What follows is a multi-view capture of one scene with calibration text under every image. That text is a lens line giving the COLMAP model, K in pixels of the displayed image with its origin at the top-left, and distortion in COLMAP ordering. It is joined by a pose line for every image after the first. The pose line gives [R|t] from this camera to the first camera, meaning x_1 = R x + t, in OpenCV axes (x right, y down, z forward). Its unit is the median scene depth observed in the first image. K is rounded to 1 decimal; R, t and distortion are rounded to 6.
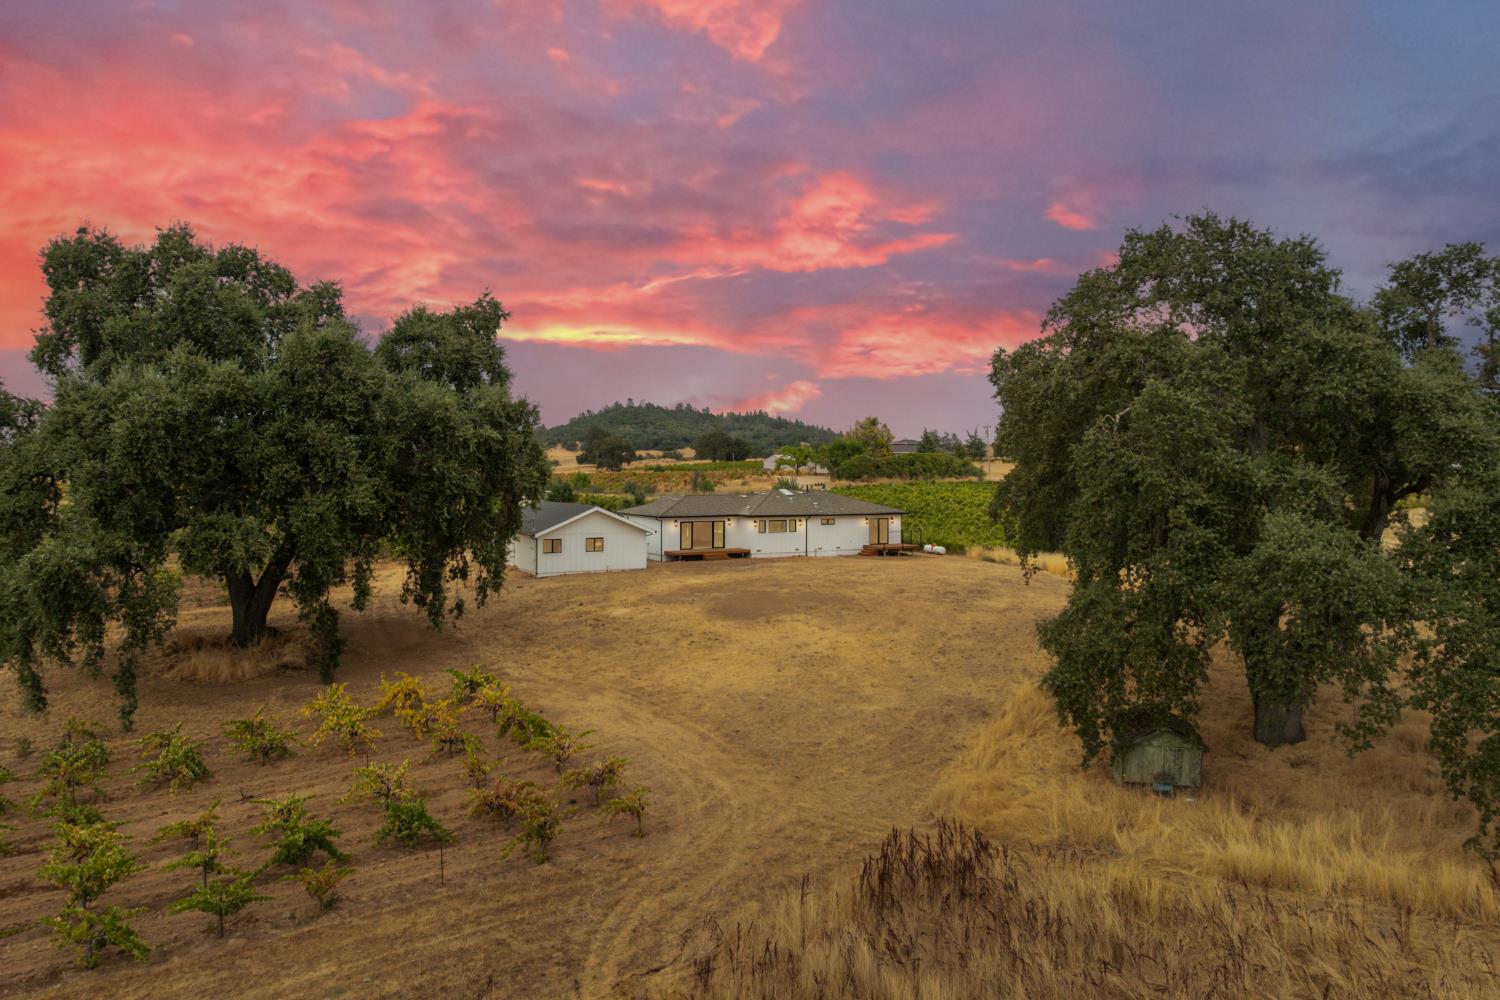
lens RADIAL K [[1041.2, 0, 750.0], [0, 1041.2, 500.0], [0, 0, 1]] dist [-0.091269, -0.003612]
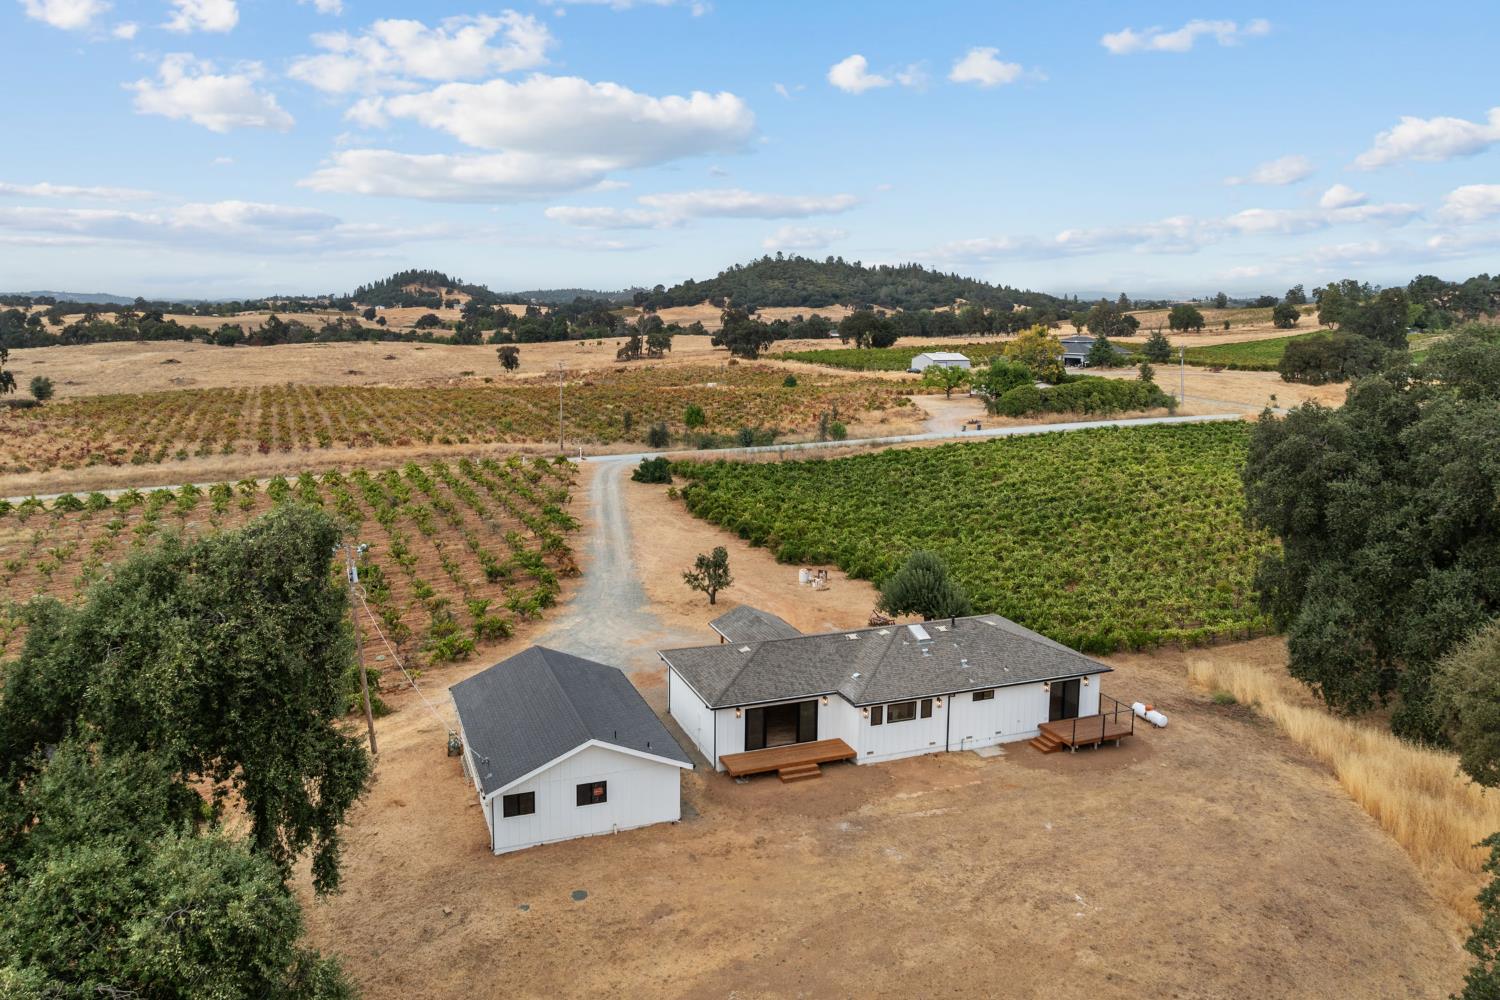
lens RADIAL K [[1031.2, 0, 750.0], [0, 1031.2, 500.0], [0, 0, 1]] dist [-0.078170, -0.003219]
pose [[0.989342, 0.029294, -0.142634, 0.019676], [-0.007800, 0.988810, 0.148978, -0.185056], [0.145402, -0.146278, 0.978499, 0.385009]]
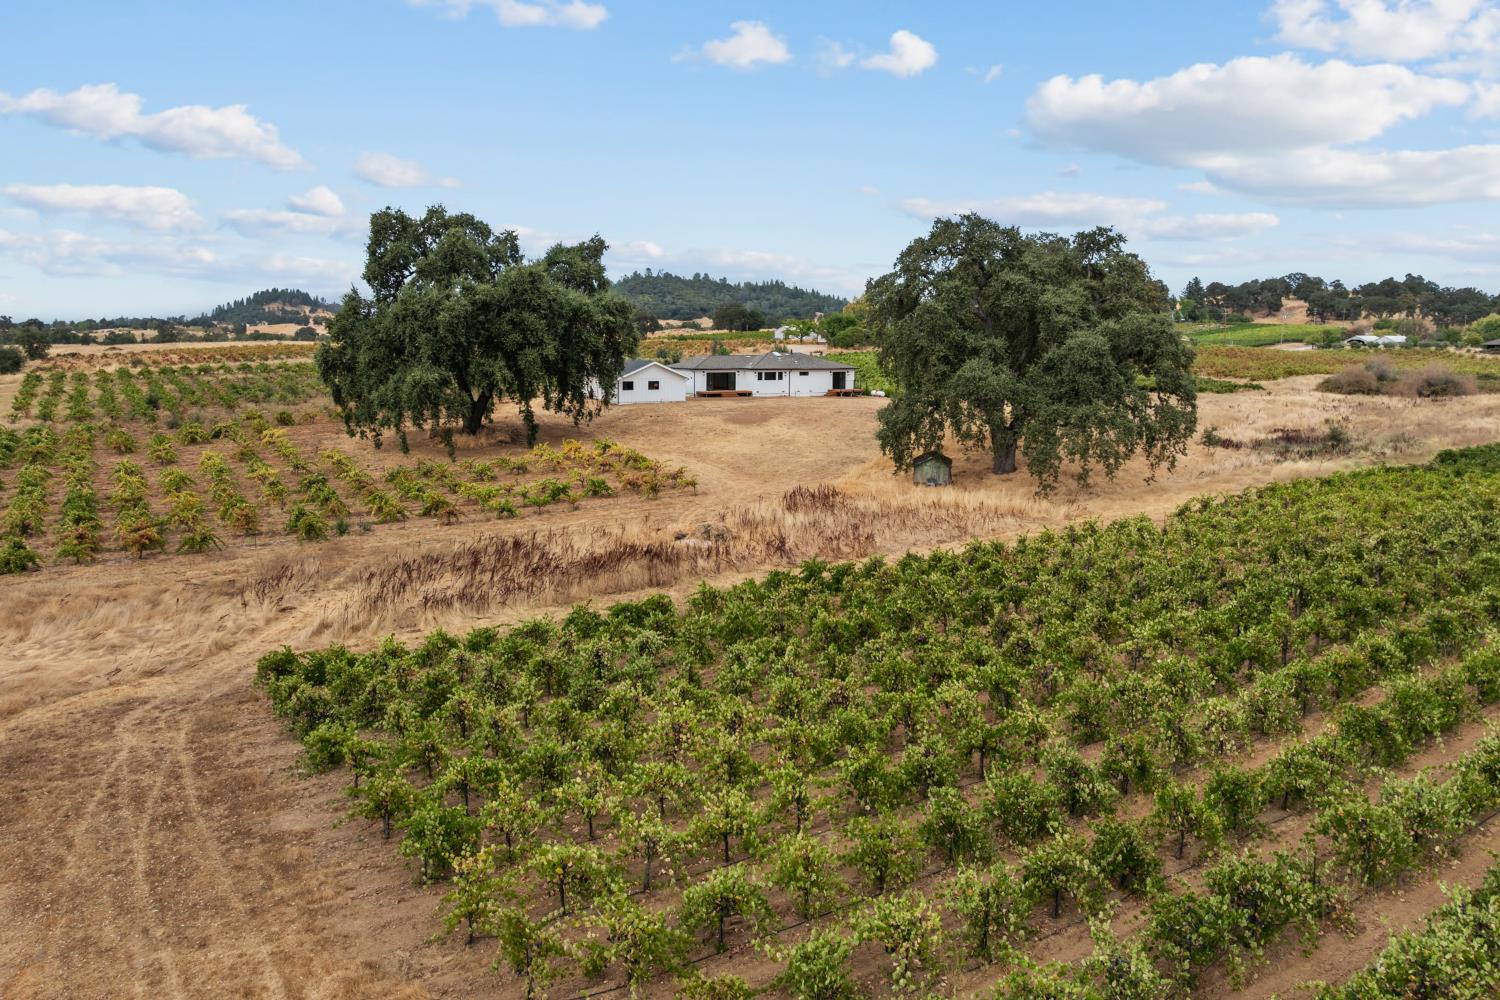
lens RADIAL K [[1041.2, 0, 750.0], [0, 1041.2, 500.0], [0, 0, 1]] dist [-0.091269, -0.003612]
pose [[0.999850, 0.007363, -0.015657, 0.021175], [-0.005364, 0.992257, 0.124084, 0.015987], [0.016449, -0.123982, 0.992148, -0.510657]]
